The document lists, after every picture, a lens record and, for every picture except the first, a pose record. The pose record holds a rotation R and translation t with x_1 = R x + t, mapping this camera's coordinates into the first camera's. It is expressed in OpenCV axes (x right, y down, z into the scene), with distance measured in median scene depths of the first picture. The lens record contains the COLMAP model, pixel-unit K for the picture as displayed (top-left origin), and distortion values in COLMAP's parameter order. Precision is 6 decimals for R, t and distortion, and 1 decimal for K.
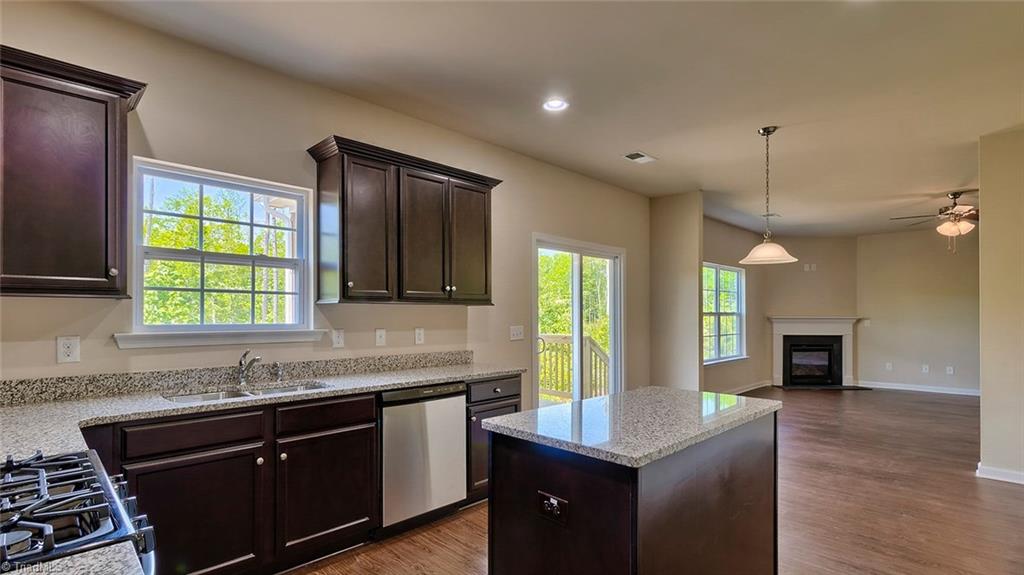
lens RADIAL K [[482.3, 0, 518.0], [0, 482.3, 310.0], [0, 0, 1]] dist [0.002372, 0.000196]
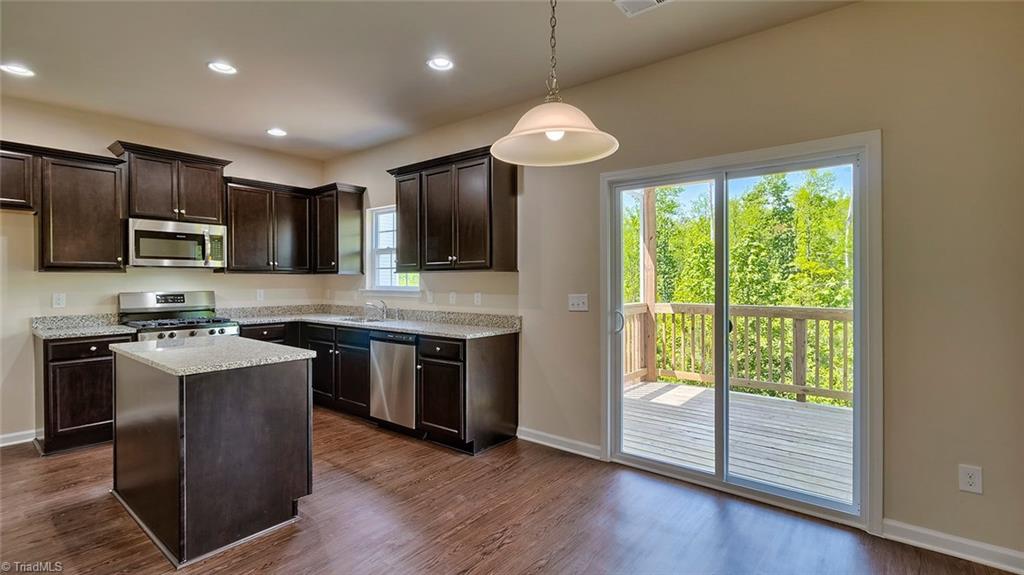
lens RADIAL K [[468.5, 0, 516.0], [0, 468.5, 284.5], [0, 0, 1]] dist [0.003002, 0.000487]
pose [[0.108656, 0.005065, -0.994066, 1.019455], [0.008069, 0.999950, 0.005977, 0.013839], [0.994047, -0.008670, 0.108610, 1.037840]]
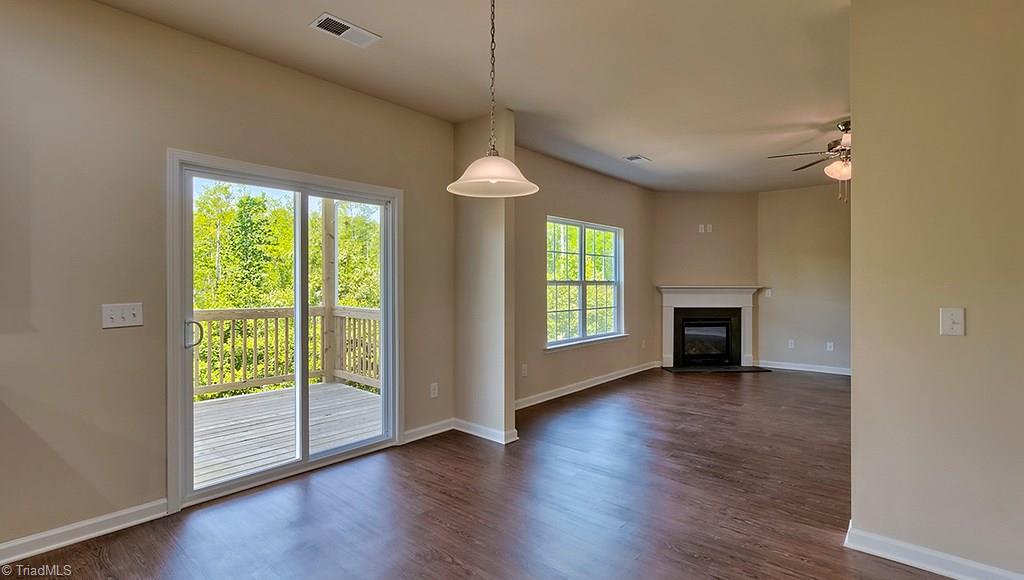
lens RADIAL K [[479.1, 0, 512.8], [0, 479.1, 282.8], [0, 0, 1]] dist [-0.000766, 0.000030]
pose [[0.997464, -0.001507, 0.071155, 0.553719], [0.000989, 0.999973, 0.007312, 0.005241], [-0.071165, -0.007223, 0.997438, 0.482450]]
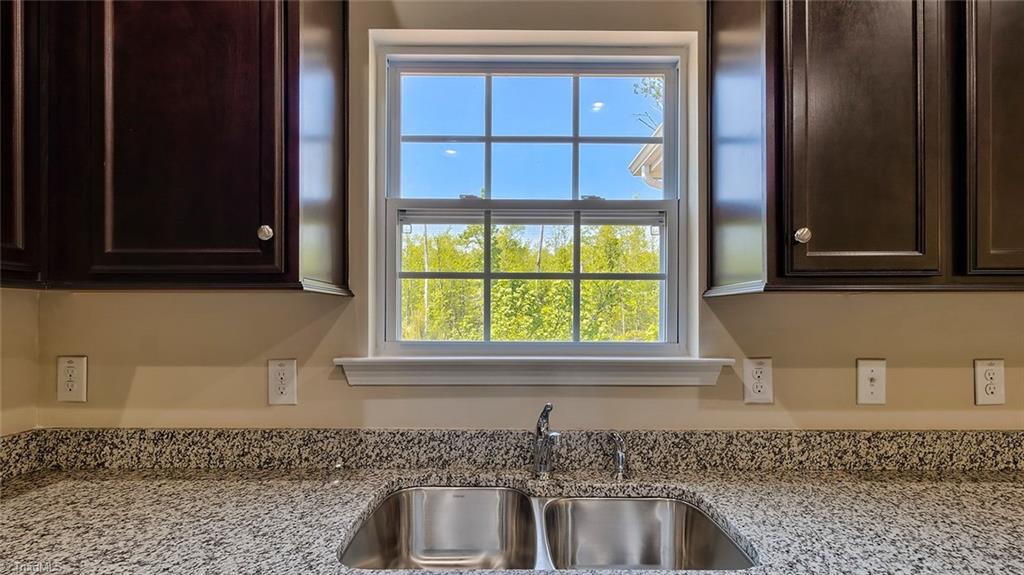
lens RADIAL K [[490.2, 0, 512.9], [0, 490.2, 324.1], [0, 0, 1]] dist [-0.000051, 0.000715]
pose [[0.703232, 0.005048, -0.710942, -0.208191], [0.006058, 0.999896, 0.013092, 0.003440], [0.710934, -0.013513, 0.703129, 0.520330]]
